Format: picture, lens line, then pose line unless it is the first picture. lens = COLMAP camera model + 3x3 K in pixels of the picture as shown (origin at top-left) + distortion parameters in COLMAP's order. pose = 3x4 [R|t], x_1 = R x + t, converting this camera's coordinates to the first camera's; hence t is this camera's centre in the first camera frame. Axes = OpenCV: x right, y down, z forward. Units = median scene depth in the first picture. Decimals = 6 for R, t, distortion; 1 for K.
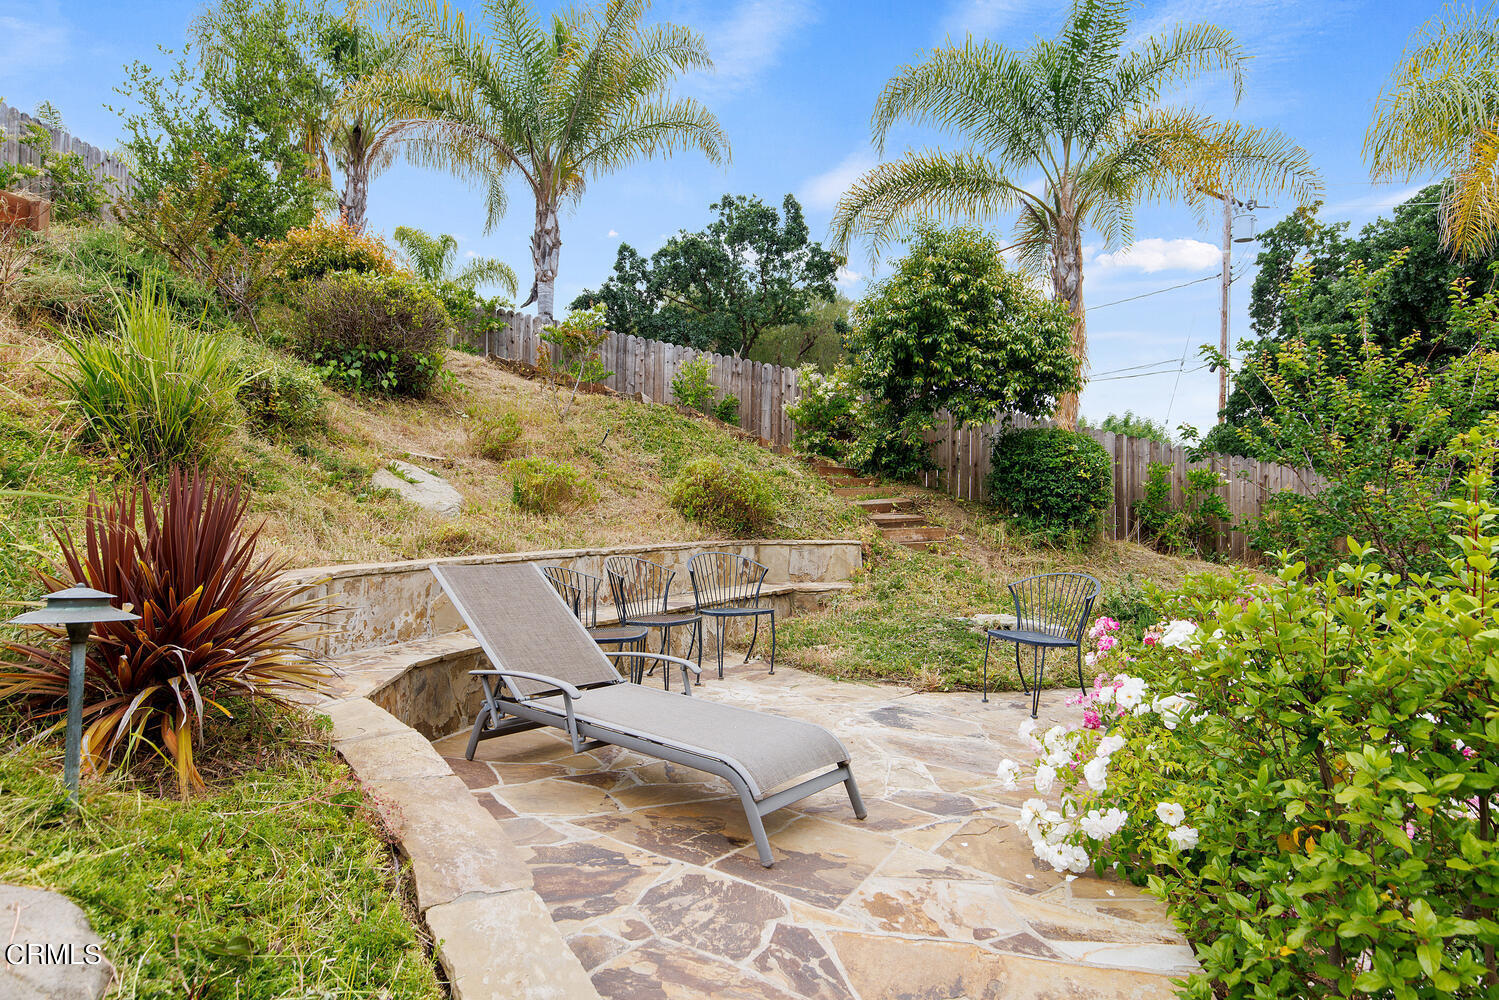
lens RADIAL K [[859.5, 0, 749.3], [0, 859.5, 499.0], [0, 0, 1]] dist [-0.023747, -0.000544]
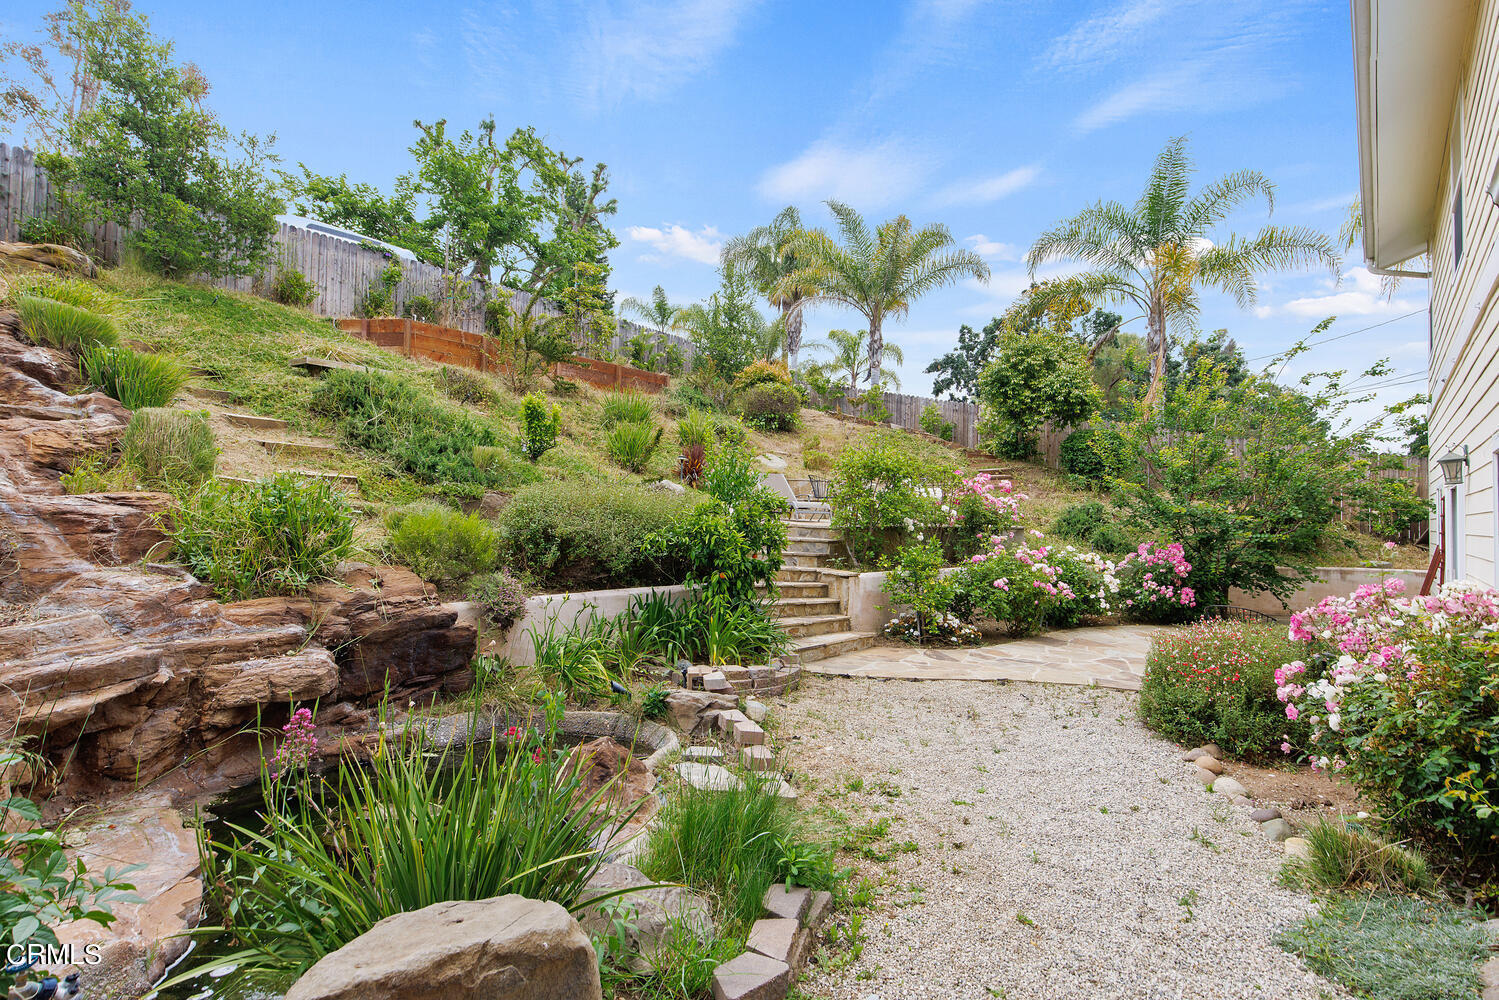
lens RADIAL K [[727.6, 0, 750.2], [0, 727.6, 504.7], [0, 0, 1]] dist [0.000186, -0.001176]
pose [[0.848009, -0.006519, -0.529942, 0.590219], [-0.003951, 0.999819, -0.018622, 0.123447], [0.529968, 0.017886, 0.847829, -0.778716]]
